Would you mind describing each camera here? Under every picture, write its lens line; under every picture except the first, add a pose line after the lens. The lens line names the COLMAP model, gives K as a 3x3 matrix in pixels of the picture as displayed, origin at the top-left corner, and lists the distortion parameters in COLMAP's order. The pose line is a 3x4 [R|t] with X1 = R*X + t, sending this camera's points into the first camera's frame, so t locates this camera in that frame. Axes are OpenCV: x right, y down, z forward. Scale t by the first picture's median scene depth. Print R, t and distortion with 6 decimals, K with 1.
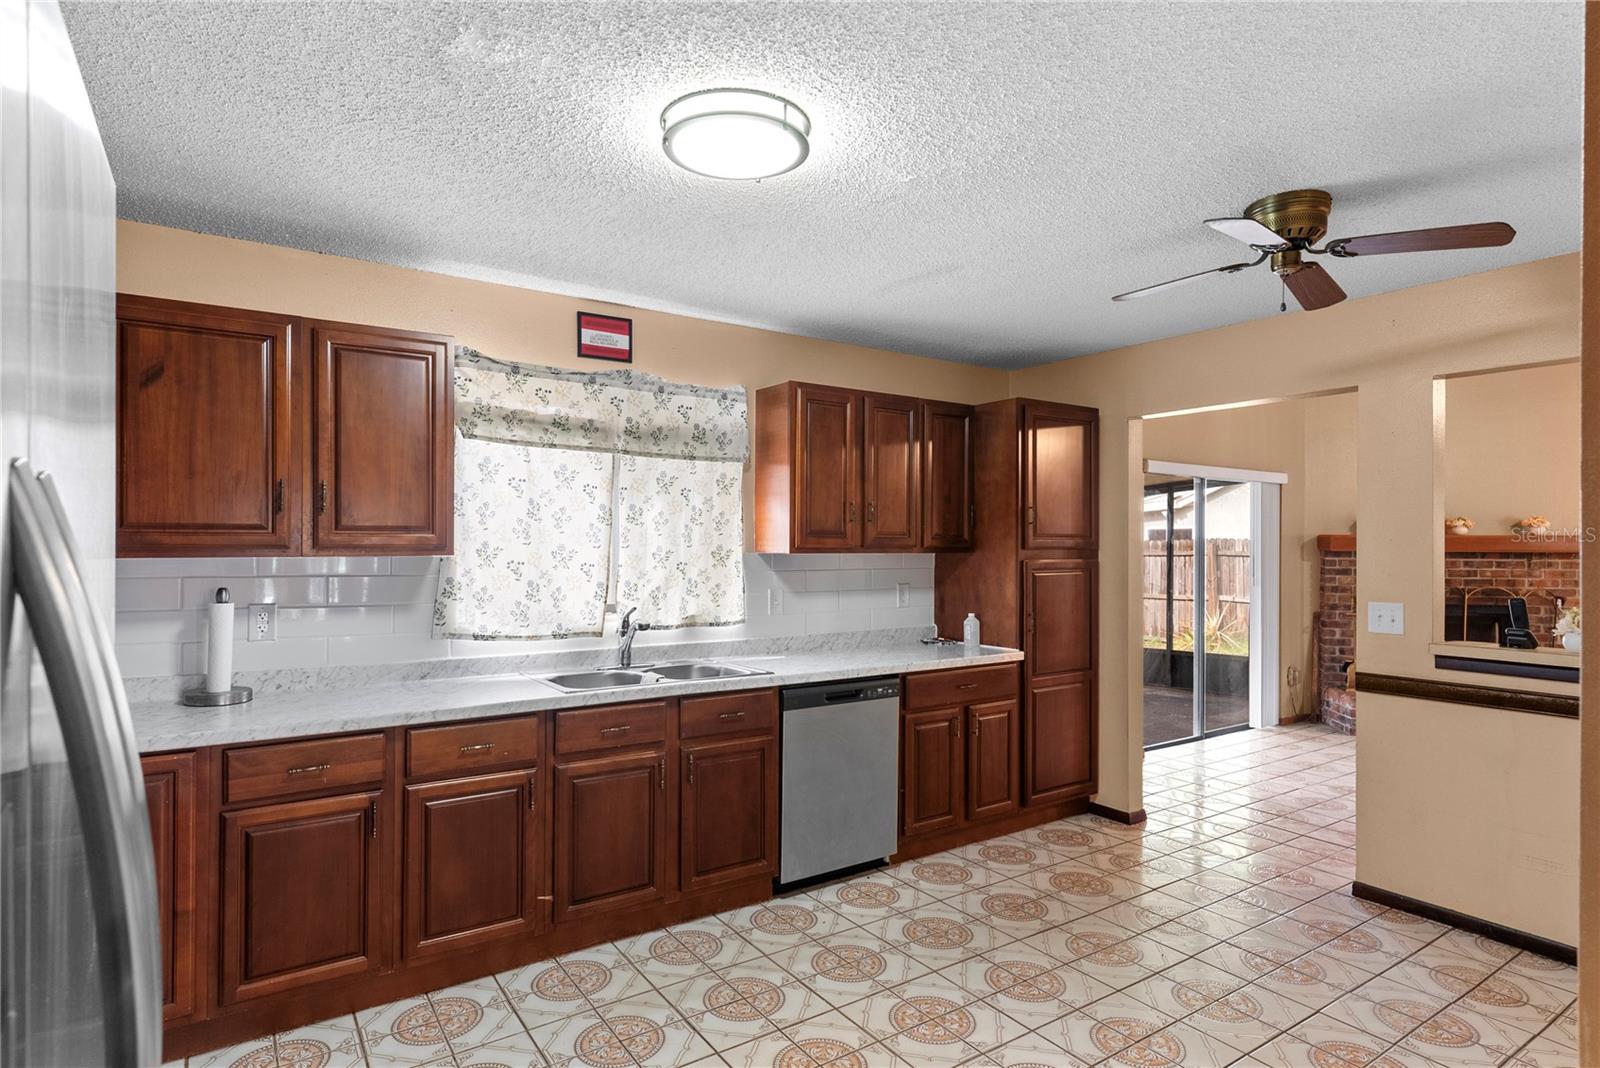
lens RADIAL K [[862.1, 0, 799.4], [0, 862.1, 534.7], [0, 0, 1]] dist [-0.000928, -0.000250]
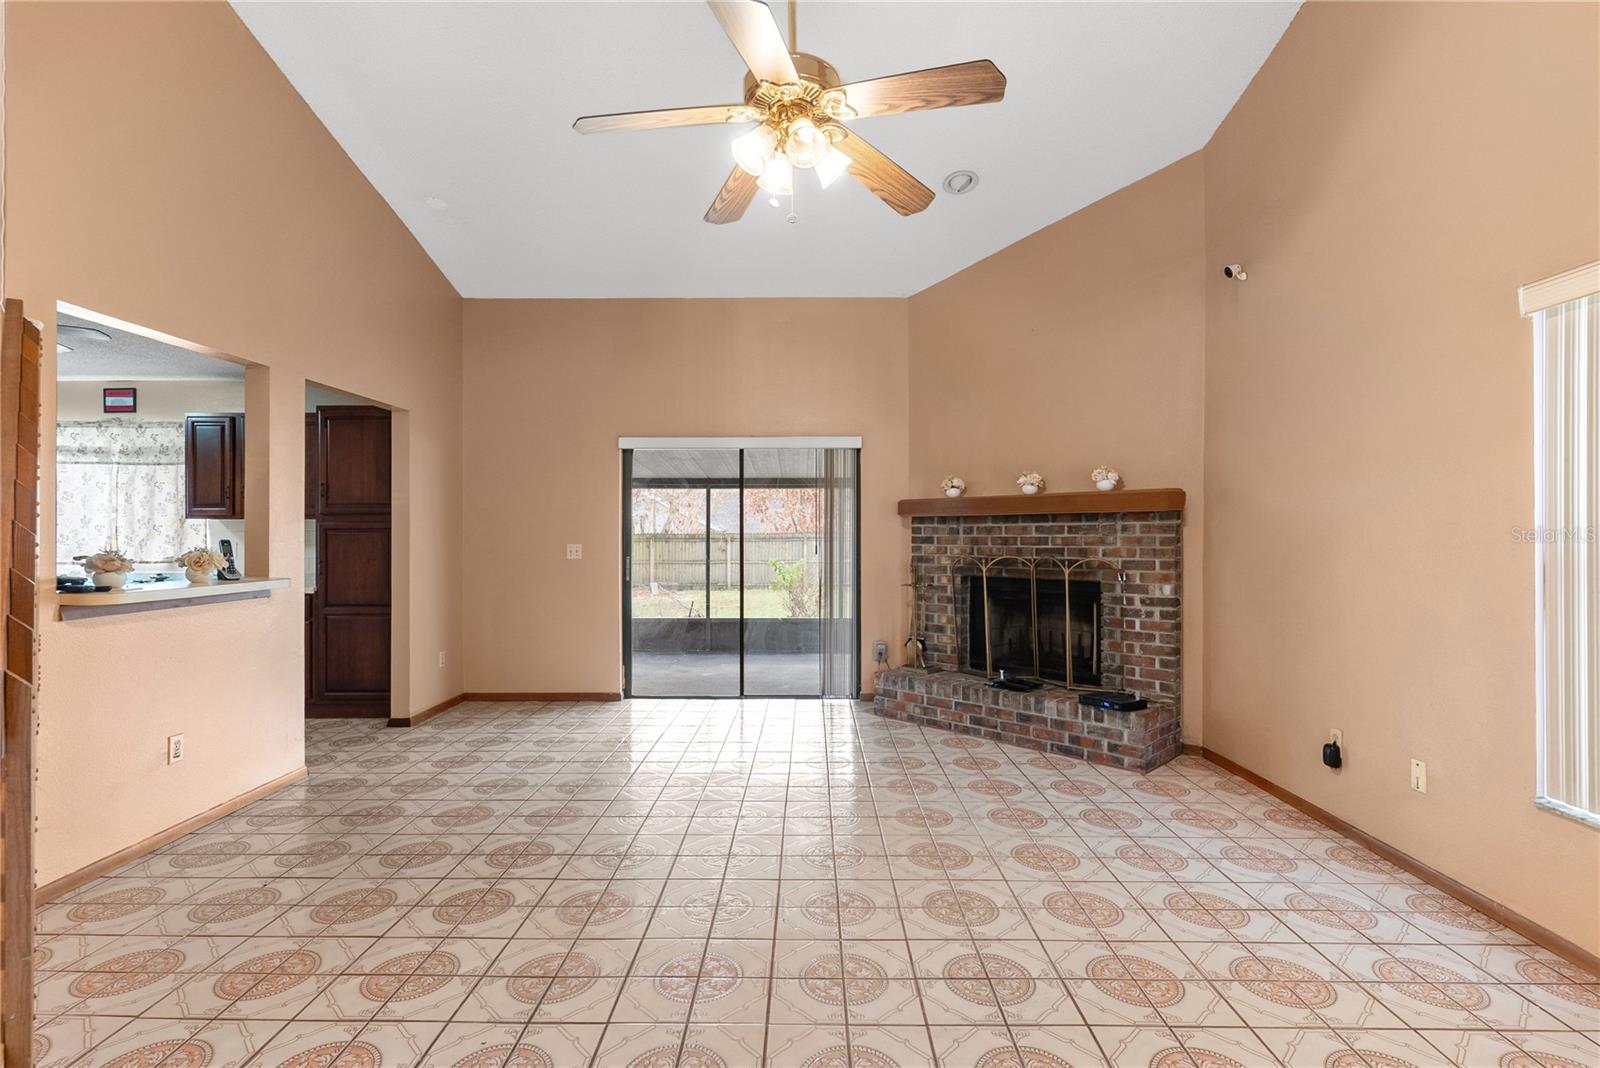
lens RADIAL K [[768.1, 0, 803.3], [0, 768.1, 534.7], [0, 0, 1]] dist [-0.006842, -0.000614]
pose [[0.827864, -0.007219, -0.560883, 1.824743], [0.011474, 0.999926, 0.004066, 0.061431], [0.560812, -0.009802, 0.827885, 0.470291]]
